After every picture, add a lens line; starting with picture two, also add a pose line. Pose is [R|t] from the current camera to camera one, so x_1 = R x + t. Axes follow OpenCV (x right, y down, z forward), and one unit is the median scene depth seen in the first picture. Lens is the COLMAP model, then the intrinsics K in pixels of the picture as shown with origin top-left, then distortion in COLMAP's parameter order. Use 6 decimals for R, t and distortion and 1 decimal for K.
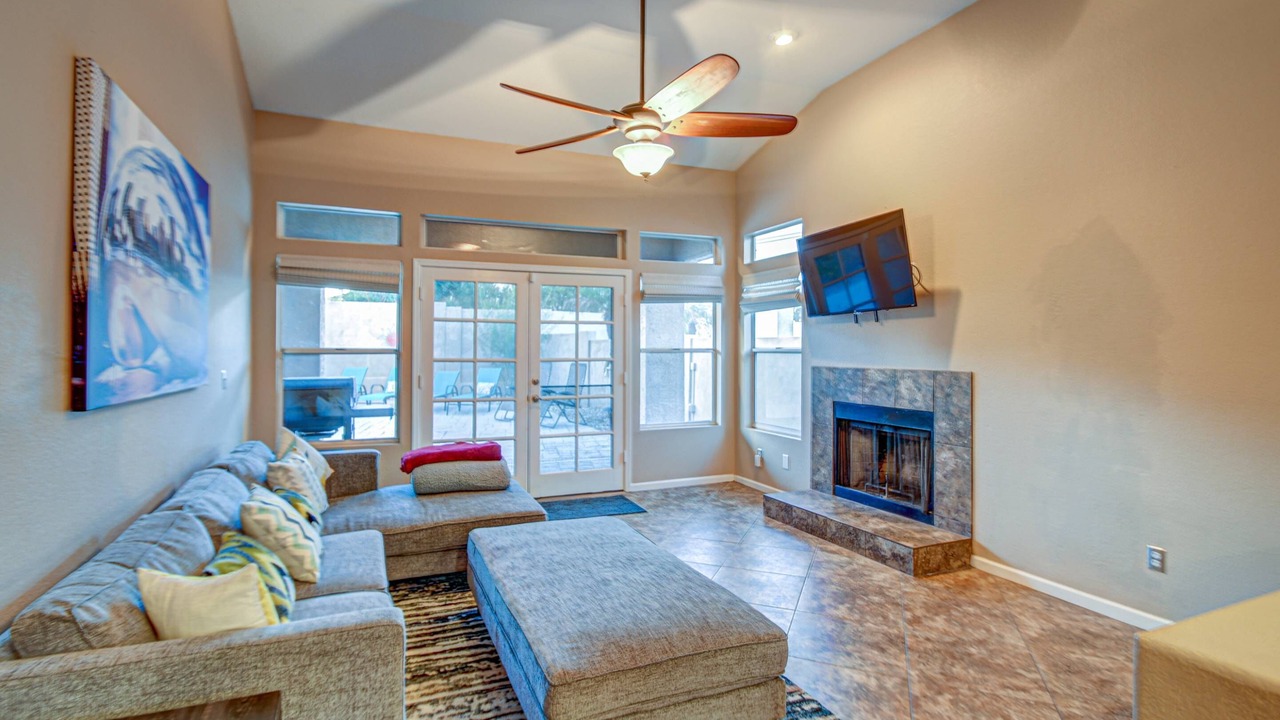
lens RADIAL K [[604.8, 0, 640.0], [0, 604.8, 360.0], [0, 0, 1]] dist [-0.001292, -0.000446]
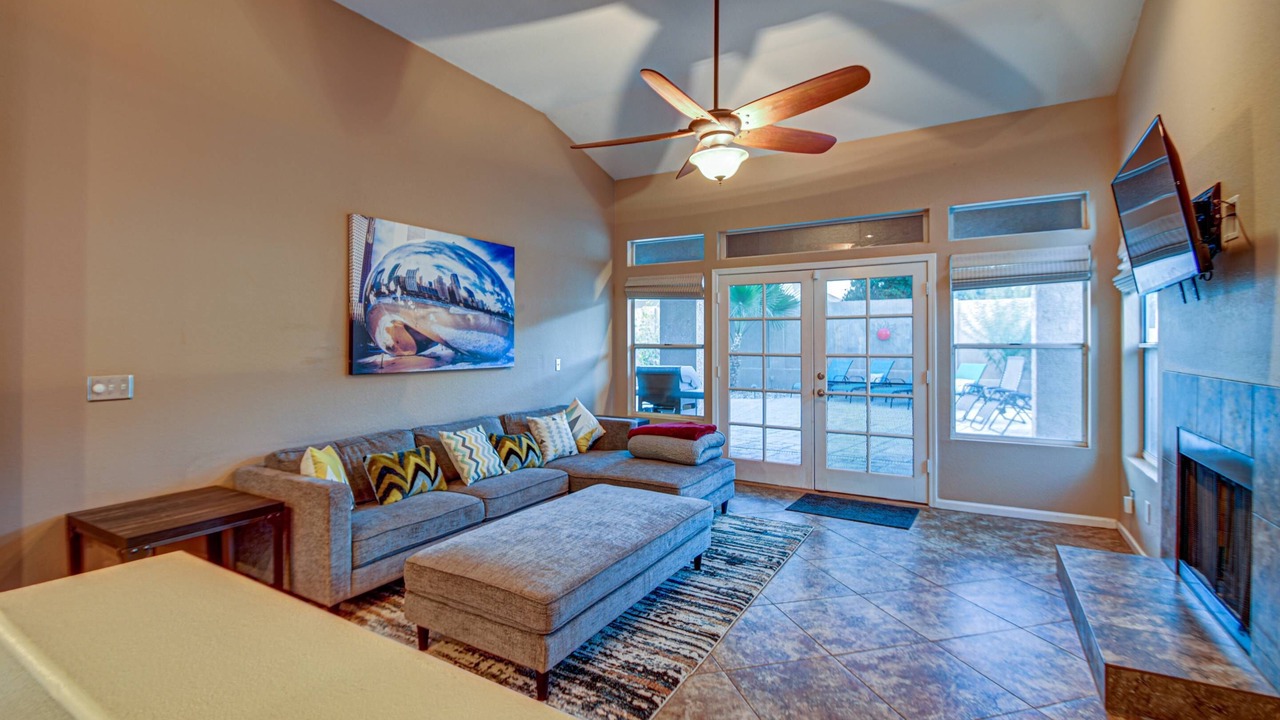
lens RADIAL K [[577.7, 0, 640.0], [0, 577.7, 360.0], [0, 0, 1]] dist [0.001288, -0.000323]
pose [[0.608845, 0.021621, -0.792994, 0.465581], [-0.011272, 0.999763, 0.018604, -0.007785], [0.793209, -0.002389, 0.608945, 0.187295]]
